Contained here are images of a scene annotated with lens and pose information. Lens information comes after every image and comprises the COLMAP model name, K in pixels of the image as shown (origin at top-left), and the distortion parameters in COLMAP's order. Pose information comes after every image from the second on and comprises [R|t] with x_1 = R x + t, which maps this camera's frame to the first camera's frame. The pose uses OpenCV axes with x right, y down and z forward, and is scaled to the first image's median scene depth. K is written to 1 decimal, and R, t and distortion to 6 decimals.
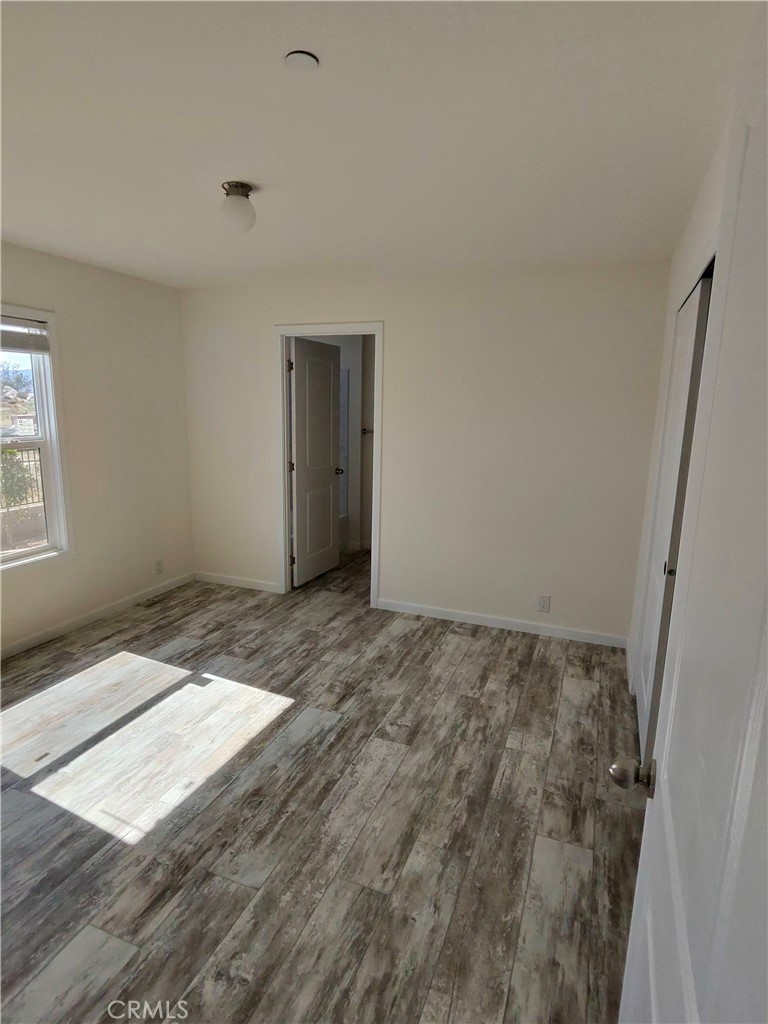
lens RADIAL K [[569.6, 0, 384.0], [0, 569.6, 512.0], [0, 0, 1]] dist [-0.003176, 0.000001]
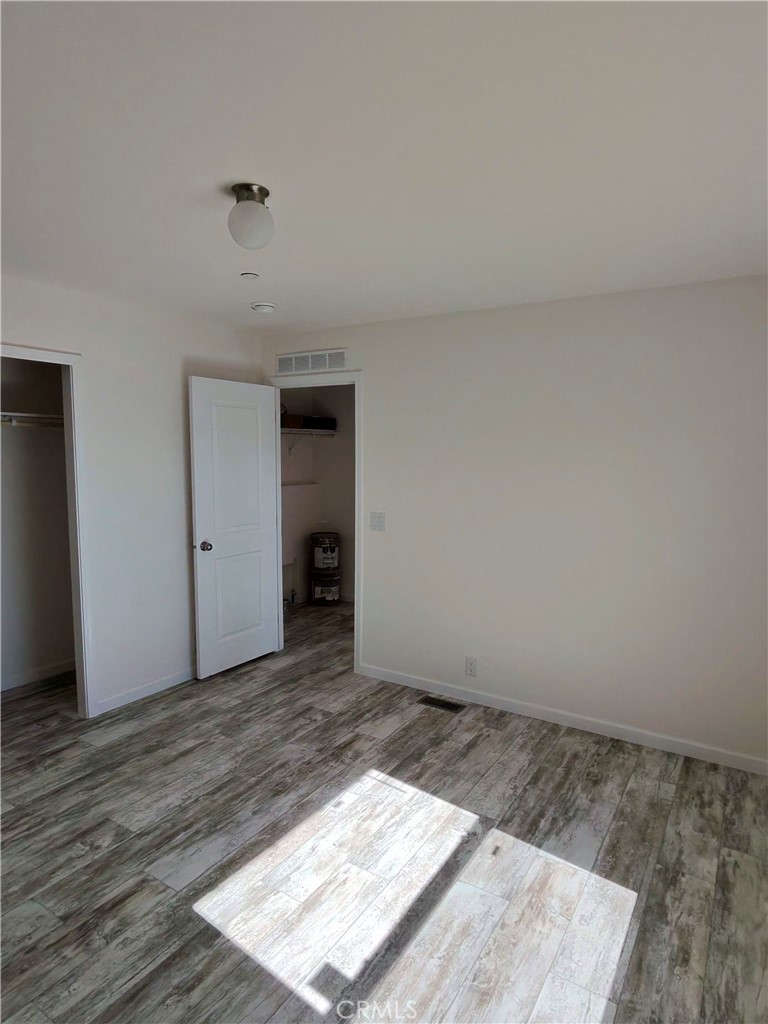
lens RADIAL K [[608.6, 0, 384.9], [0, 608.6, 521.0], [0, 0, 1]] dist [-0.015551, 0.000323]
pose [[-0.980573, -0.056145, 0.187946, -0.565480], [0.002824, 0.954019, 0.299732, -0.347829], [-0.196133, 0.294440, -0.935327, 1.732615]]
